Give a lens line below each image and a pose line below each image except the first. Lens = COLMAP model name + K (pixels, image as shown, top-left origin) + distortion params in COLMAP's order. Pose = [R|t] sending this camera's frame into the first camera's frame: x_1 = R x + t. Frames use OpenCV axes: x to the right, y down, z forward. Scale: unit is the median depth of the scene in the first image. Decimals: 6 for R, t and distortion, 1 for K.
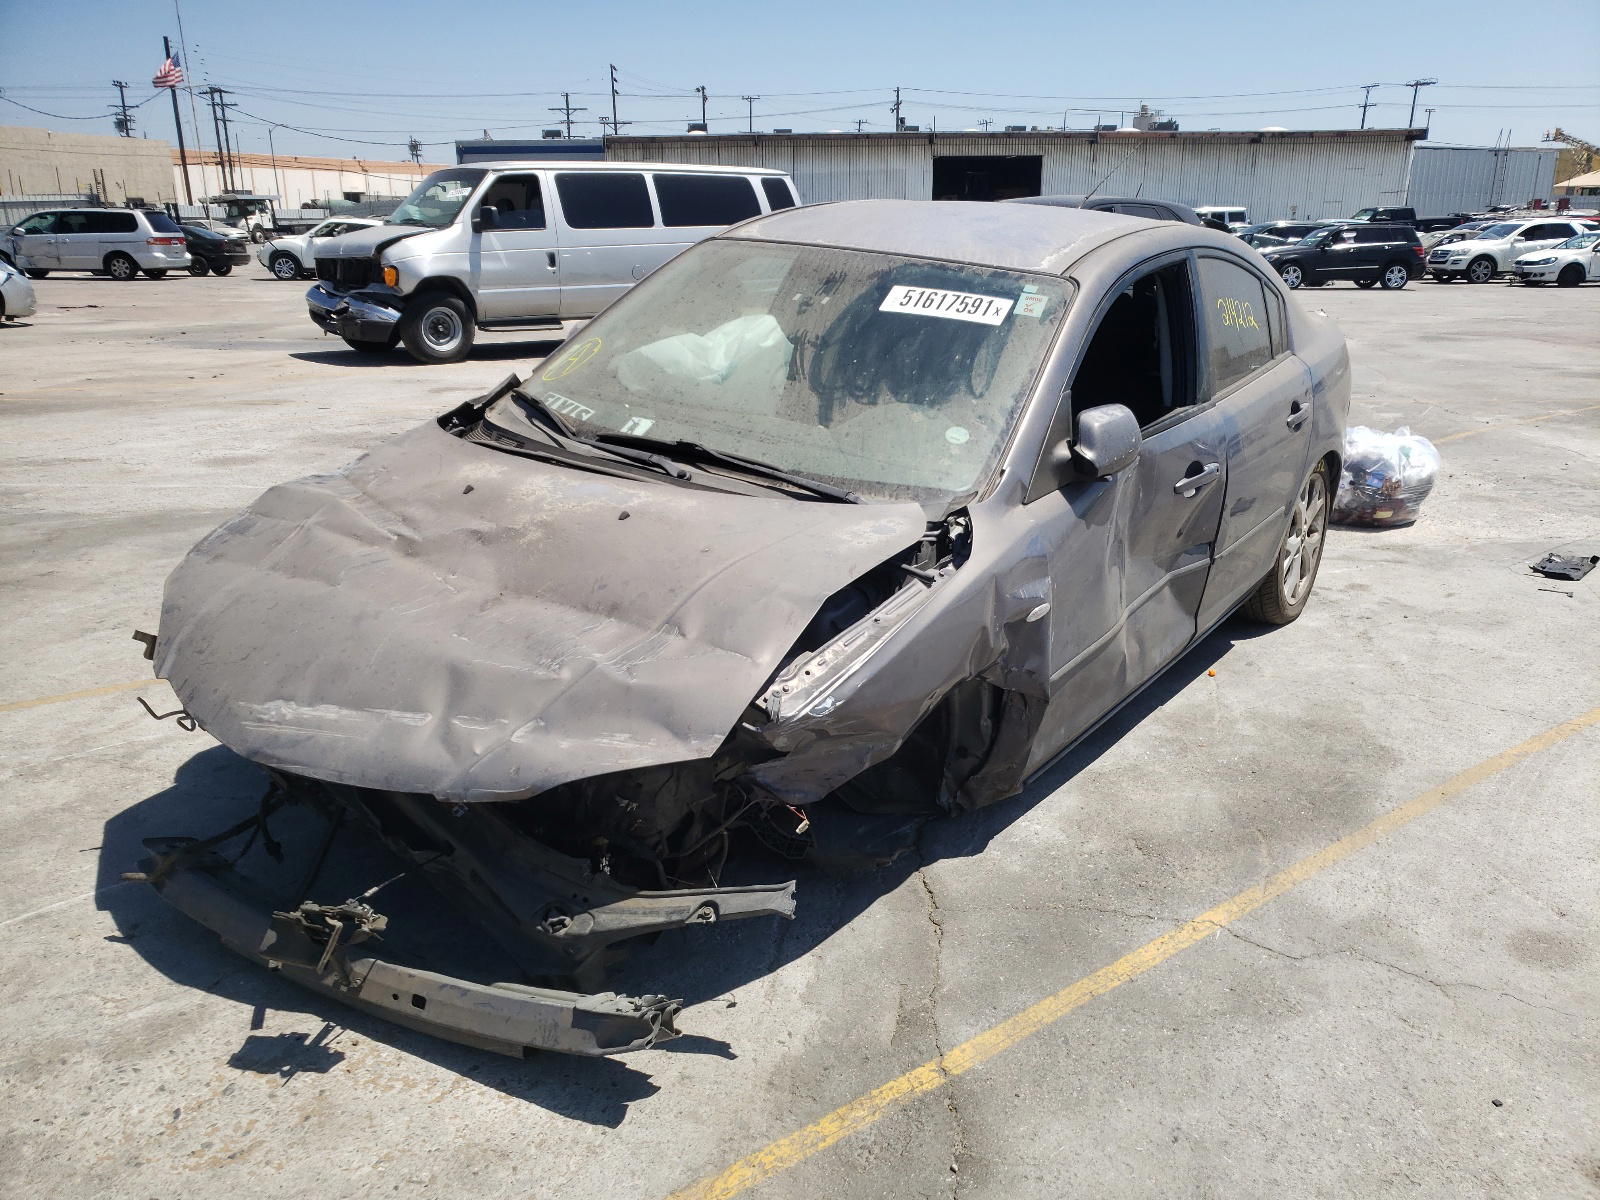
lens RADIAL K [[1334.1, 0, 805.0], [0, 1334.1, 599.6], [0, 0, 1]] dist [0.015859, -0.008995]
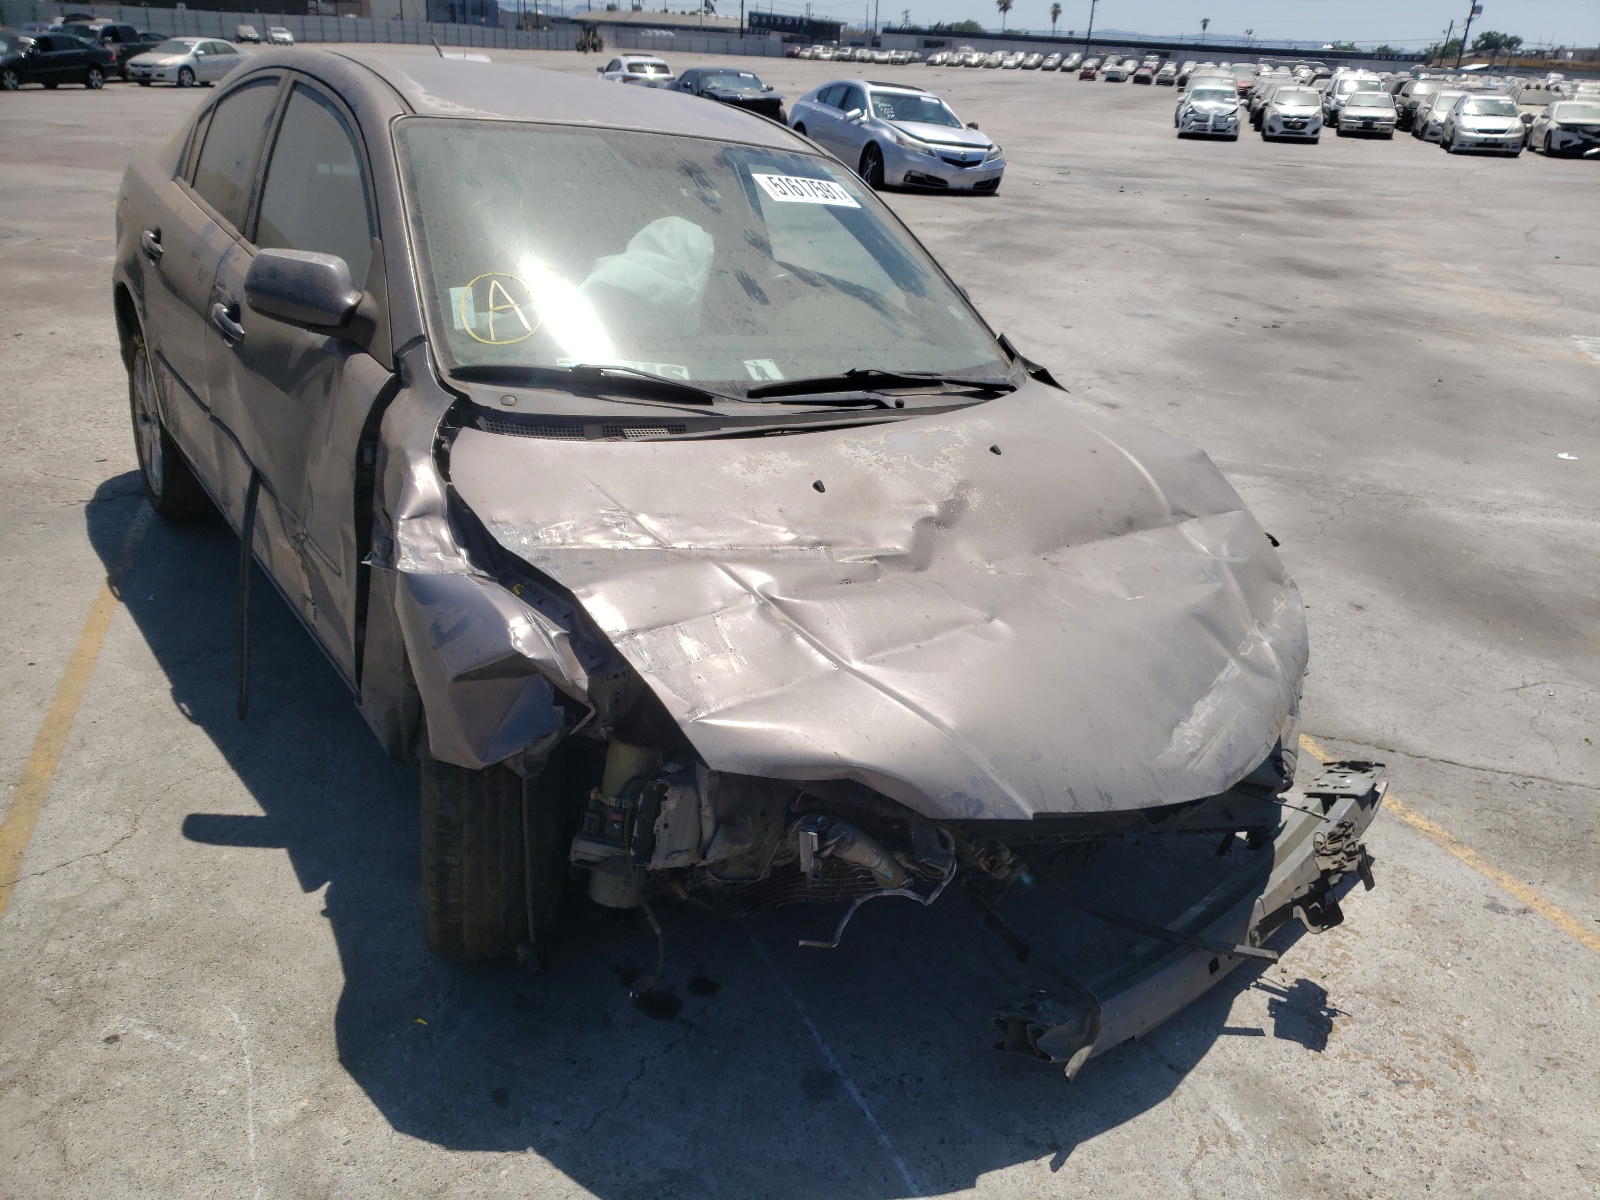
lens RADIAL K [[1338.0, 0, 834.4], [0, 1338.0, 616.7], [0, 0, 1]] dist [0.004222, 0.009404]
pose [[0.266051, -0.374061, 0.888423, -1.208855], [0.227716, 0.919943, 0.319140, -0.323503], [-0.936676, 0.117401, 0.329932, 0.916769]]
